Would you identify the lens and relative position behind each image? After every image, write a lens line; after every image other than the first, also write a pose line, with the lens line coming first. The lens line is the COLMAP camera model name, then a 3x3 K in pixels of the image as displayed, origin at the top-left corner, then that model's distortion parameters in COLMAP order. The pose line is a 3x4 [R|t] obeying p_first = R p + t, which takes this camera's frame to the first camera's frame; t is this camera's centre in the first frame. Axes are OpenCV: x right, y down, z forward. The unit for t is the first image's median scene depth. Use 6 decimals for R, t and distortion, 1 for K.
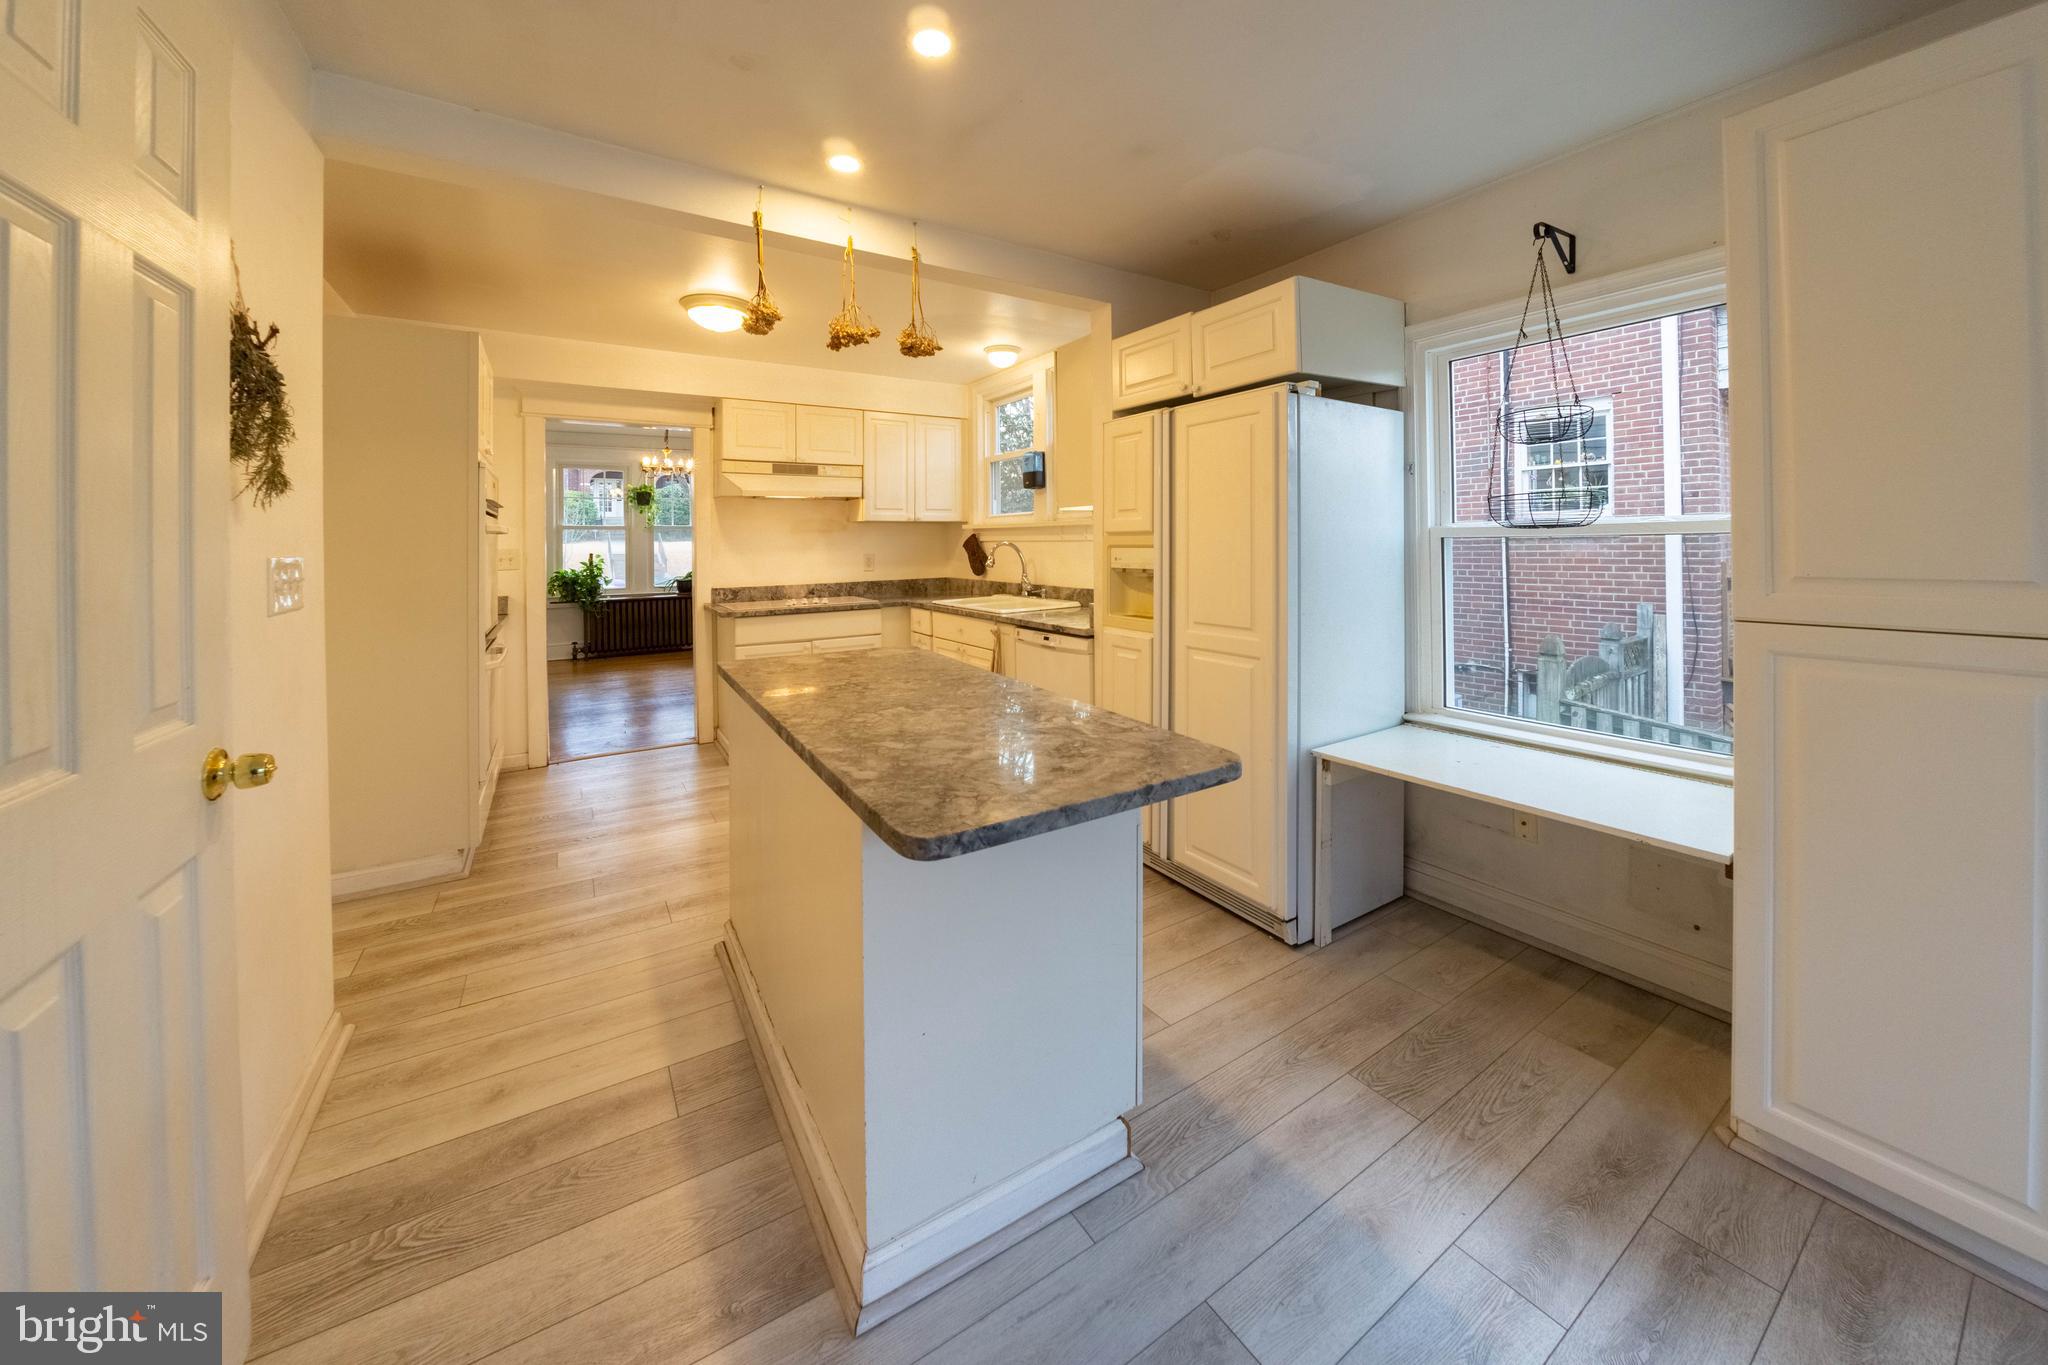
lens RADIAL K [[715.8, 0, 1083.3], [0, 715.8, 537.6], [0, 0, 1]] dist [-0.017031, 0.000423]
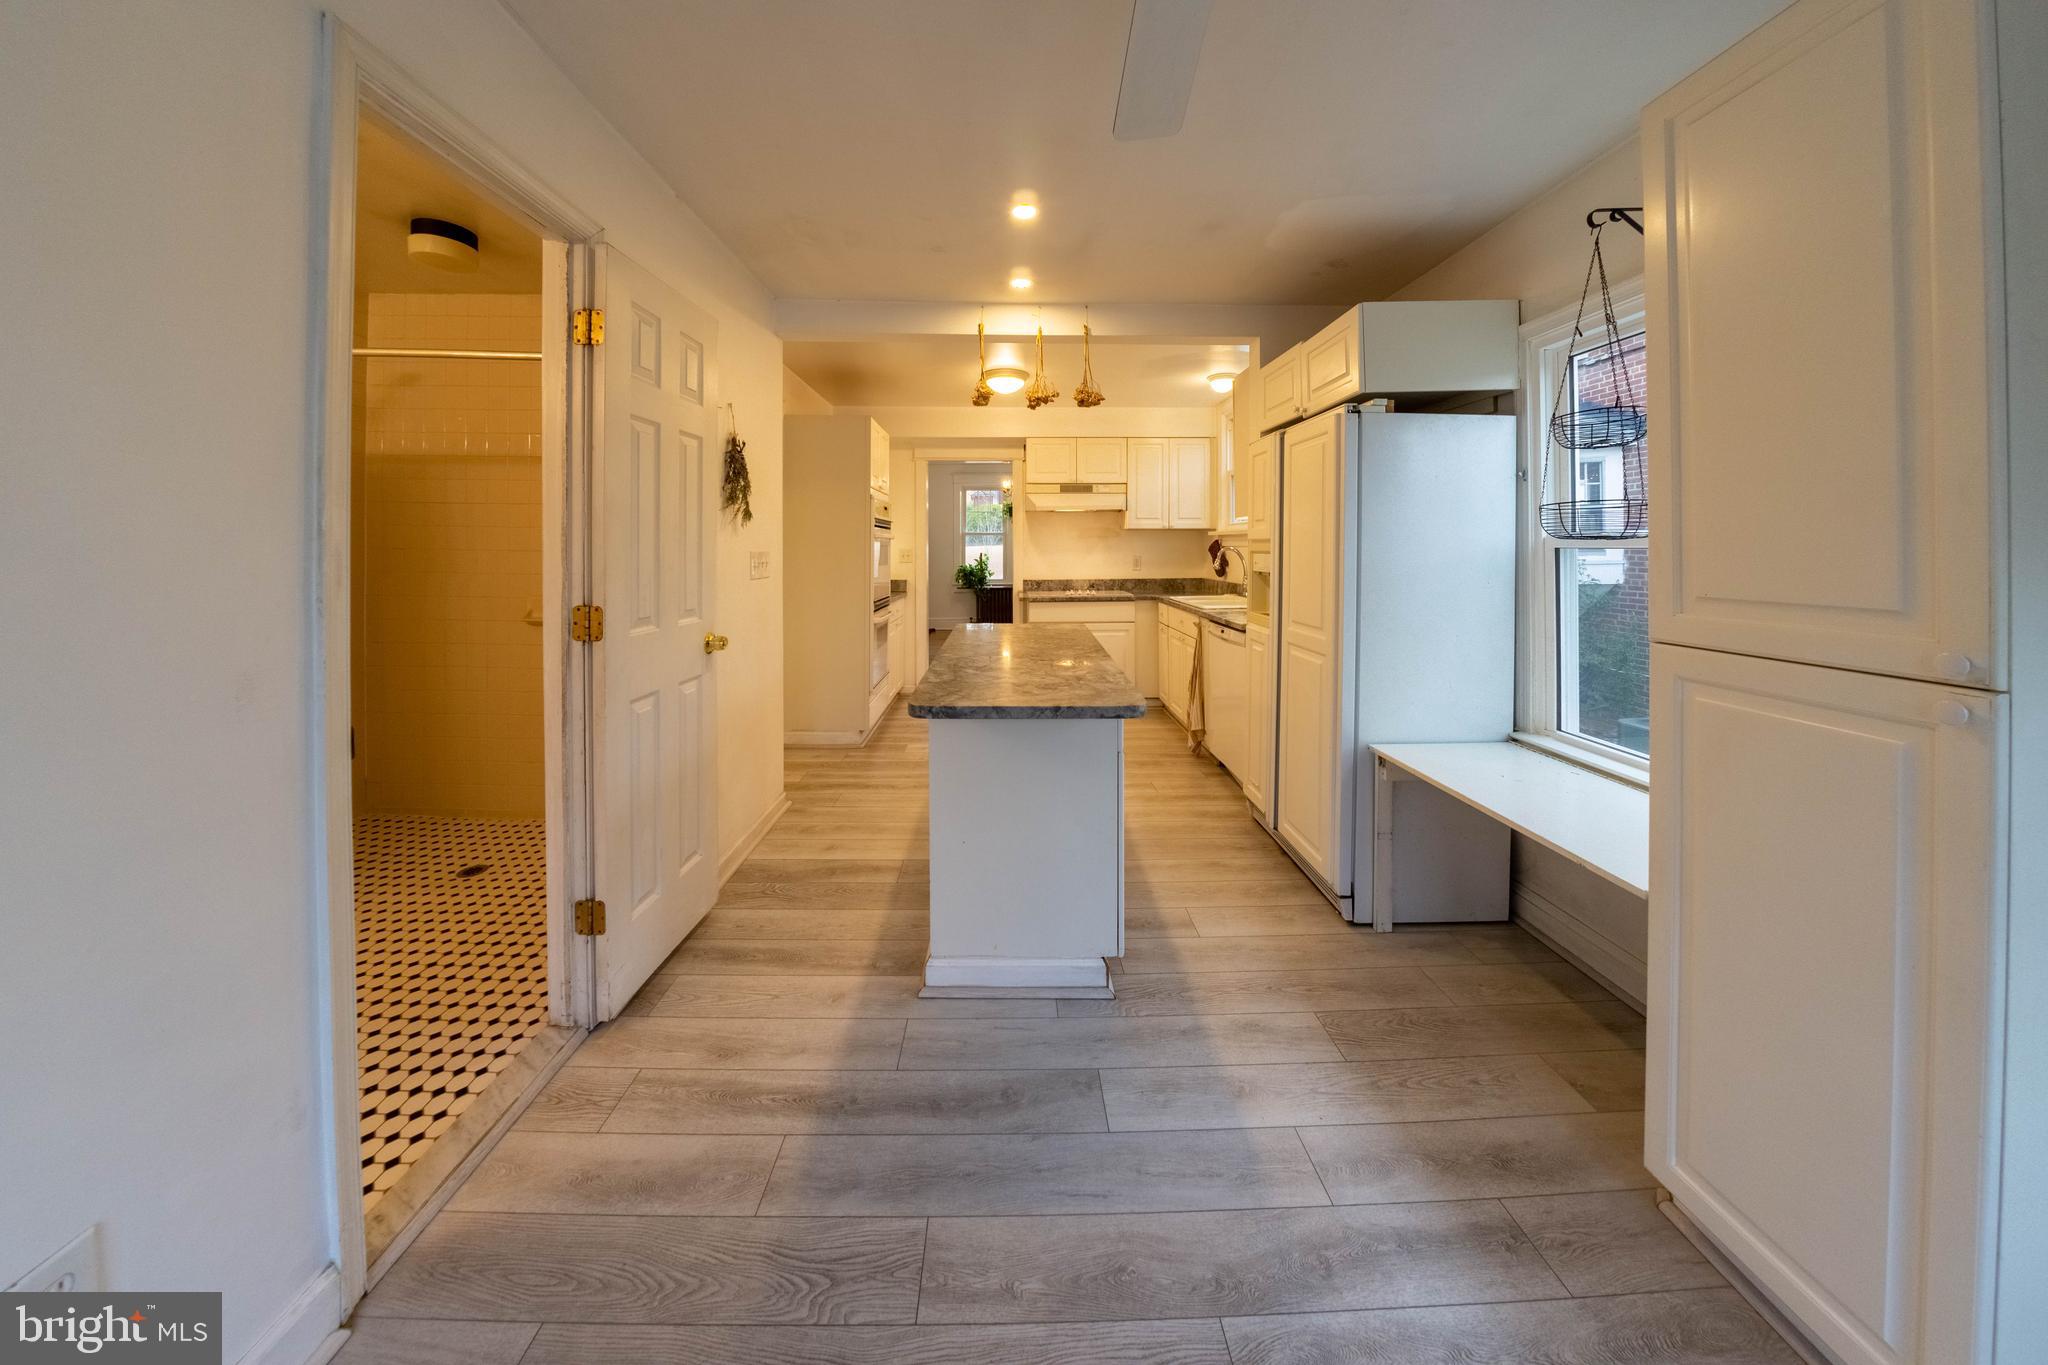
lens RADIAL K [[755.4, 0, 1065.7], [0, 755.4, 543.4], [0, 0, 1]] dist [-0.015234, 0.000225]
pose [[0.816262, 0.008180, -0.577624, 0.547162], [-0.006449, 0.999966, 0.005046, -0.006622], [0.577646, -0.000394, 0.816287, -0.169622]]
